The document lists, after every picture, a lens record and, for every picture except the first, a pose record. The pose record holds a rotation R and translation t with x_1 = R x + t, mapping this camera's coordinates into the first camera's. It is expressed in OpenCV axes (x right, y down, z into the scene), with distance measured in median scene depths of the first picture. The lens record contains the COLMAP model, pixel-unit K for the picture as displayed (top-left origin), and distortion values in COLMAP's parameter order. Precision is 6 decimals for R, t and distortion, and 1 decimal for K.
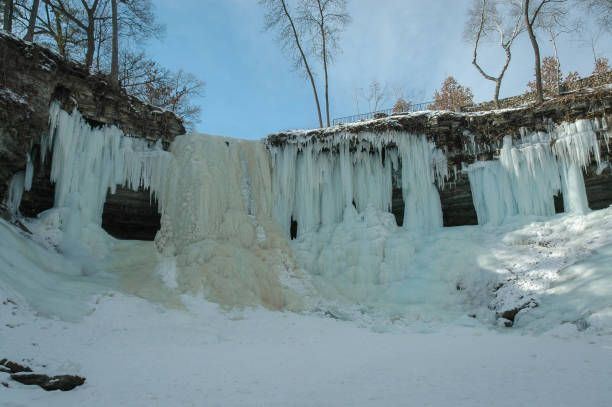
lens RADIAL K [[471.3, 0, 306.0], [0, 471.3, 203.5], [0, 0, 1]] dist [0.004021, 0.005059]
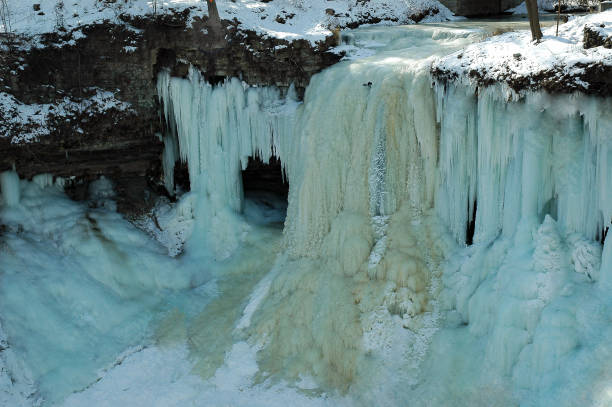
lens RADIAL K [[933.6, 0, 306.0], [0, 933.6, 203.5], [0, 0, 1]] dist [-0.000026, 0.013861]
pose [[0.531109, 0.205082, -0.822109, 0.918429], [0.229630, 0.899116, 0.372641, -0.513166], [0.815593, -0.386694, 0.430436, 0.372113]]
